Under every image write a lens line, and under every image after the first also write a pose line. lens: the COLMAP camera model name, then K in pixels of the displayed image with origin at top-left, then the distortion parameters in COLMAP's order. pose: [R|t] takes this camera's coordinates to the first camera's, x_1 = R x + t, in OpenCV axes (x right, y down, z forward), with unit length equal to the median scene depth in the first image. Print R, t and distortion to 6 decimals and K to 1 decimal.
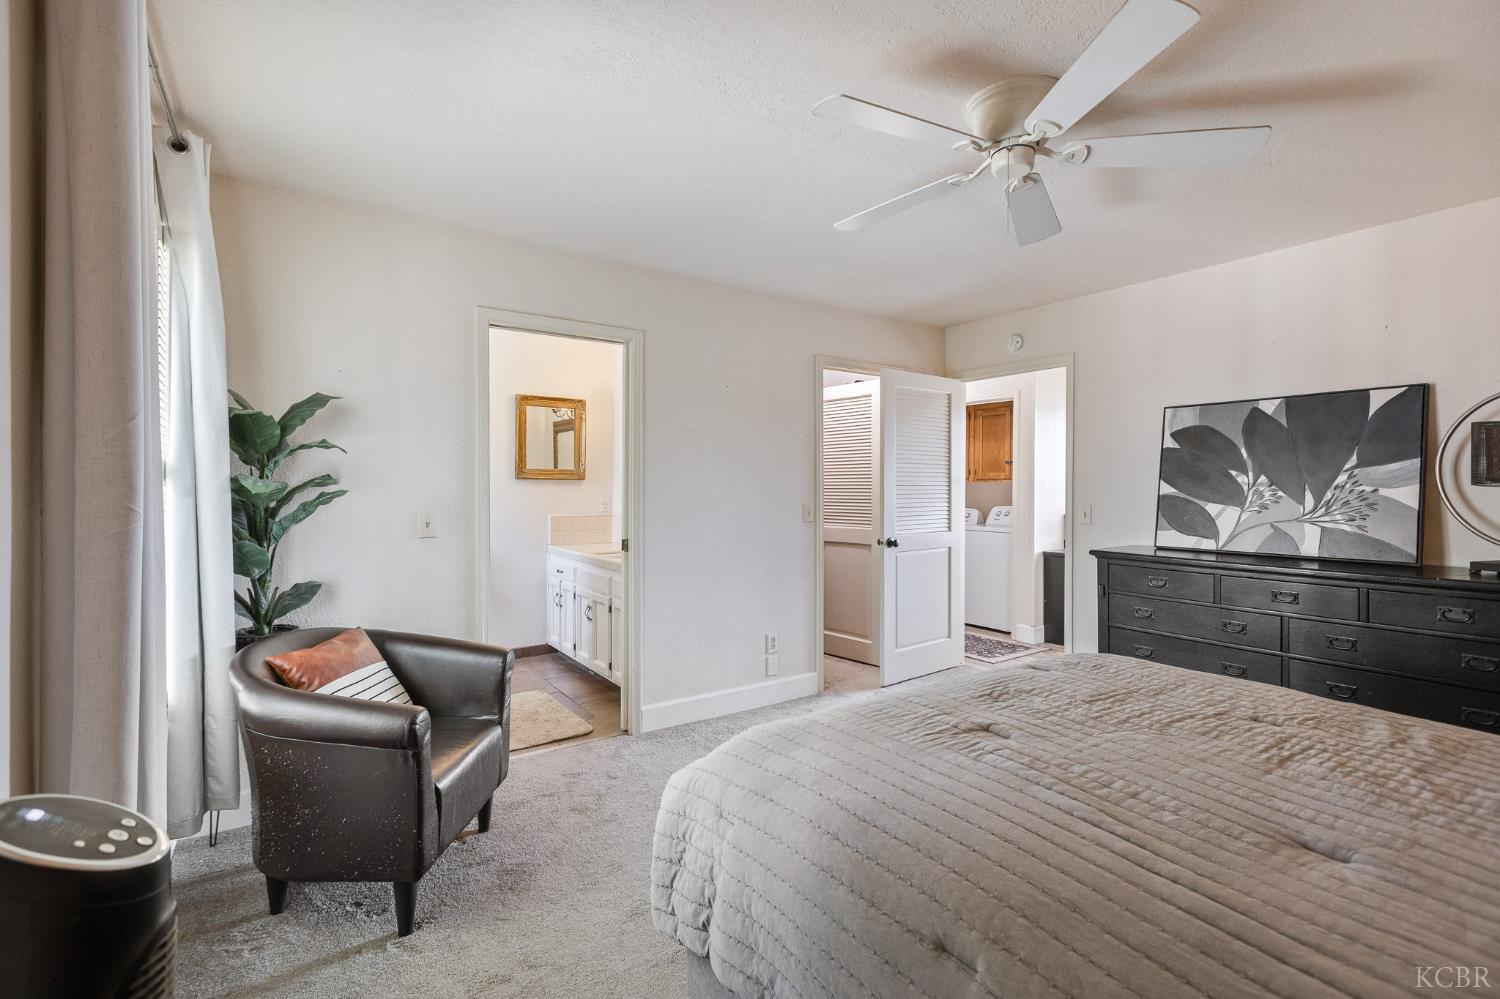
lens RADIAL K [[671.4, 0, 751.9], [0, 671.4, 495.9], [0, 0, 1]] dist [-0.004557, -0.000544]
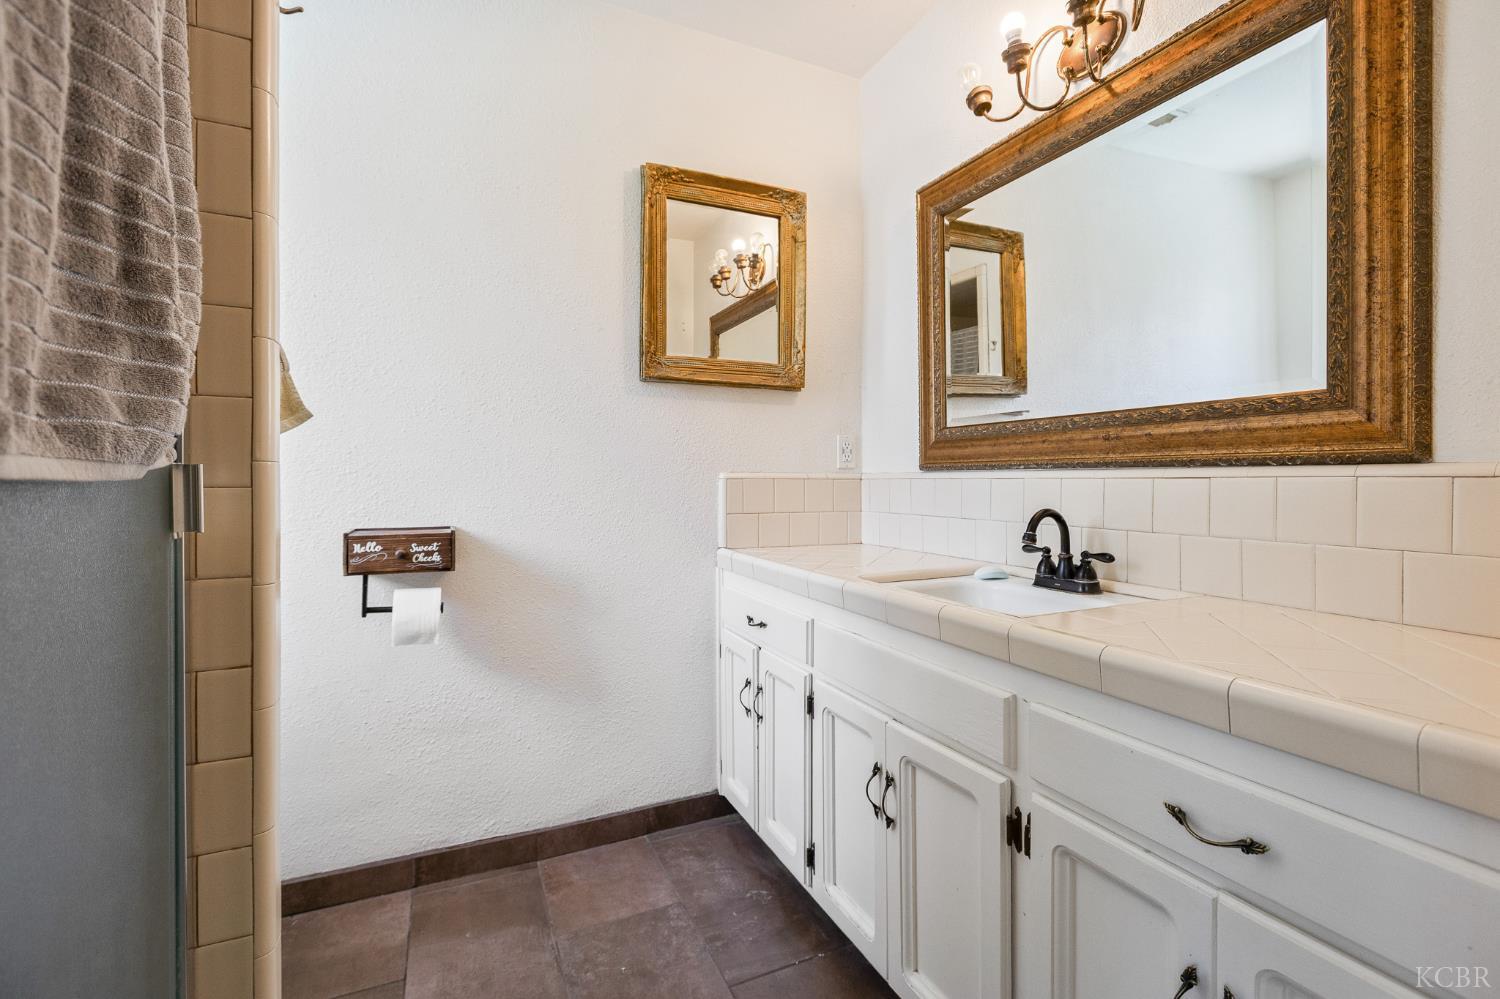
lens RADIAL K [[671.4, 0, 750.3], [0, 671.4, 489.8], [0, 0, 1]] dist [-0.004557, -0.000544]
pose [[0.982715, 0.000539, -0.185125, -0.213965], [-0.000964, 0.999997, -0.002206, 0.039647], [0.185123, 0.002347, 0.982712, 0.618592]]
